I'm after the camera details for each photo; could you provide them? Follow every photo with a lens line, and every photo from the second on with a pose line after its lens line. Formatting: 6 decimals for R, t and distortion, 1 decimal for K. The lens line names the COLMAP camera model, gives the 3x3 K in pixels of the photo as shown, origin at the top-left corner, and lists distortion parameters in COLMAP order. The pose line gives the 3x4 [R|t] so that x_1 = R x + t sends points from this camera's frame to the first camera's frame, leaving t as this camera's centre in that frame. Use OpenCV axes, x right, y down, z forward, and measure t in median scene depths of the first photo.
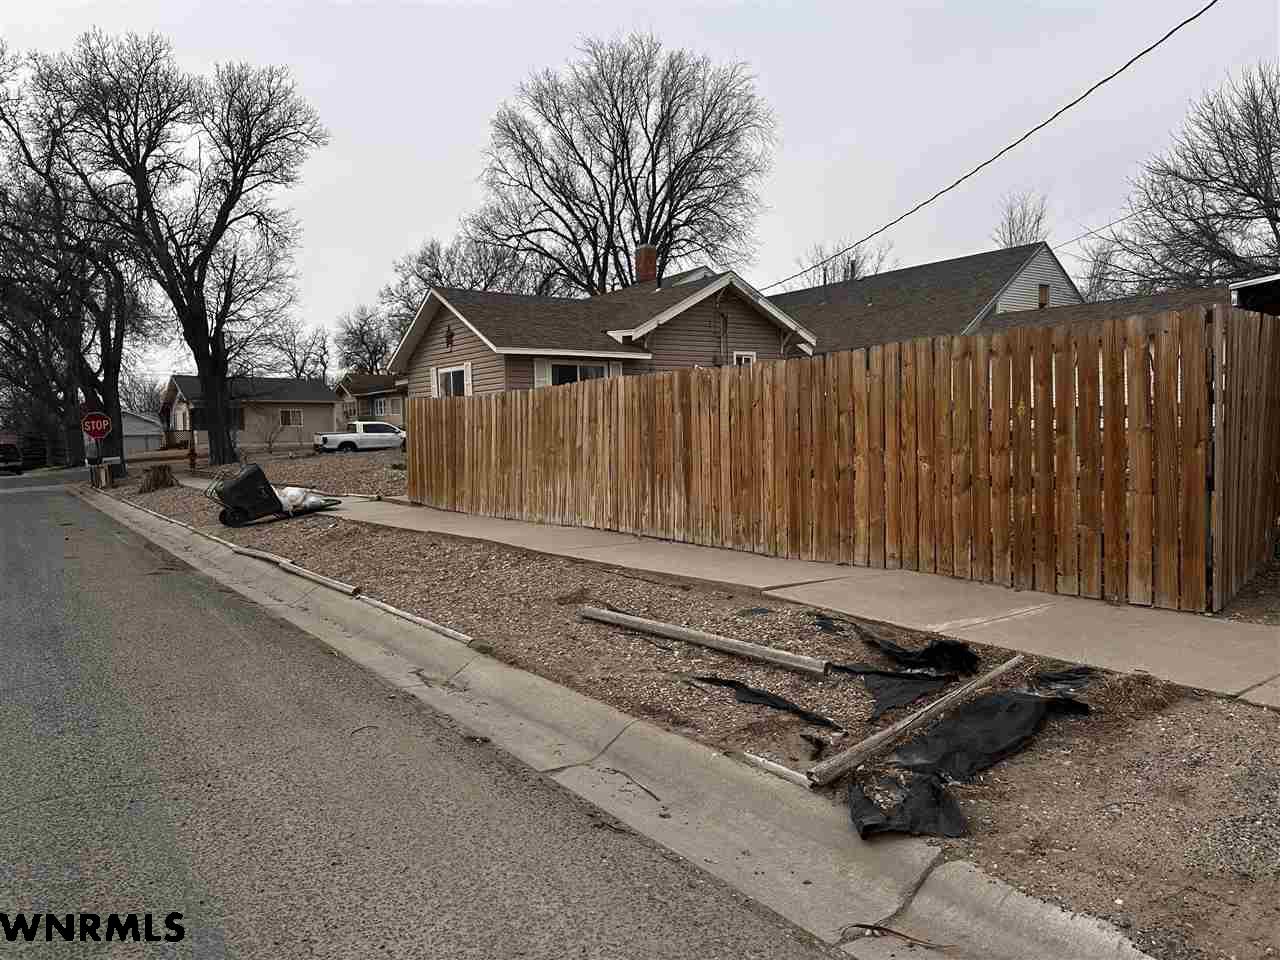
lens RADIAL K [[898.2, 0, 629.8], [0, 898.2, 484.3], [0, 0, 1]] dist [0.070007, -0.076782]
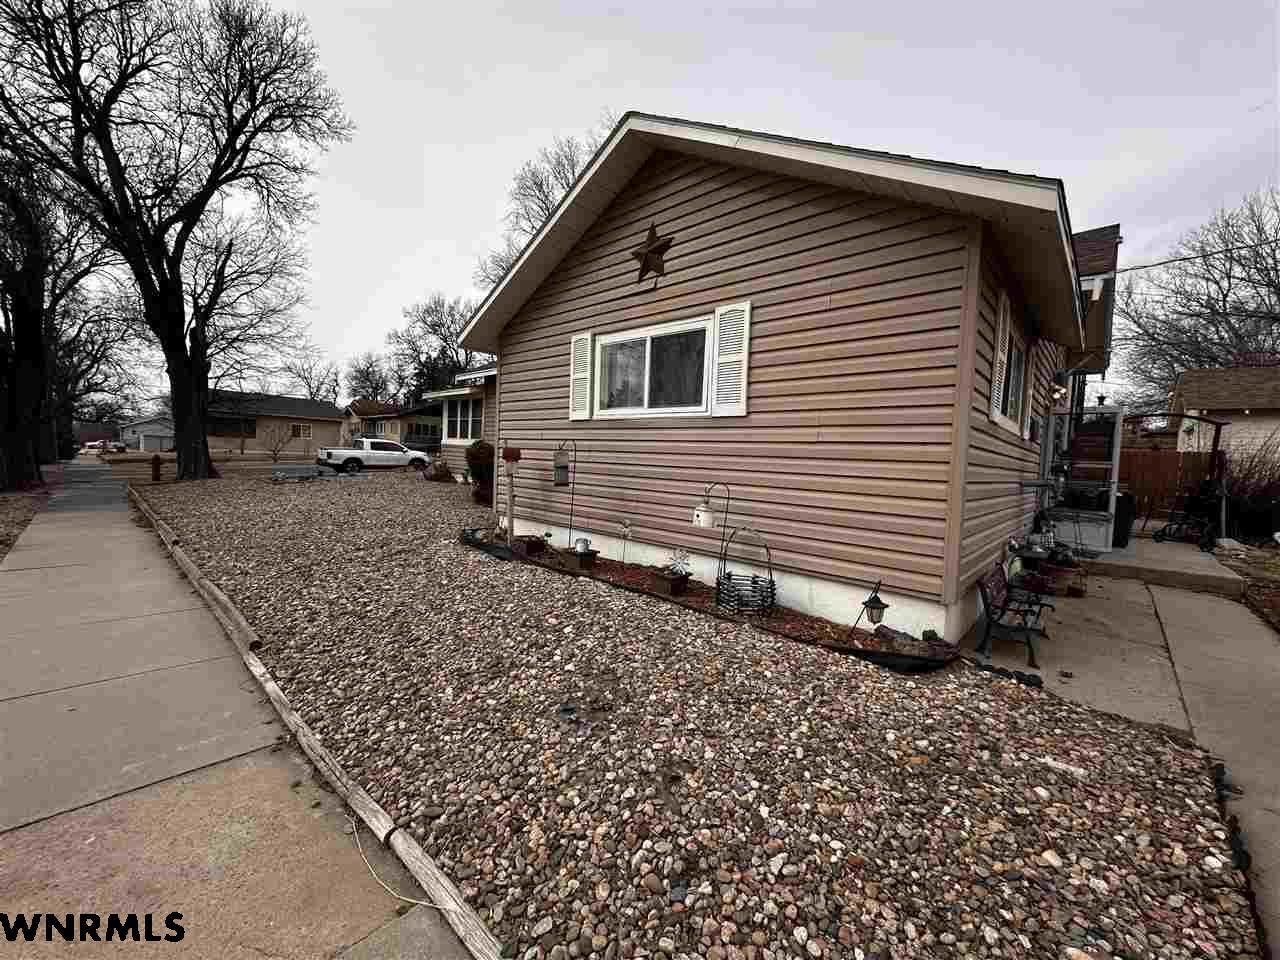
lens RADIAL K [[515.8, 0, 640.0], [0, 515.8, 480.0], [0, 0, 1]] dist [-0.001081, -0.000098]
pose [[0.975960, 0.053558, 0.211268, -0.519182], [-0.050074, 0.998507, -0.021812, -0.111655], [-0.212121, 0.010708, 0.977185, 1.596982]]
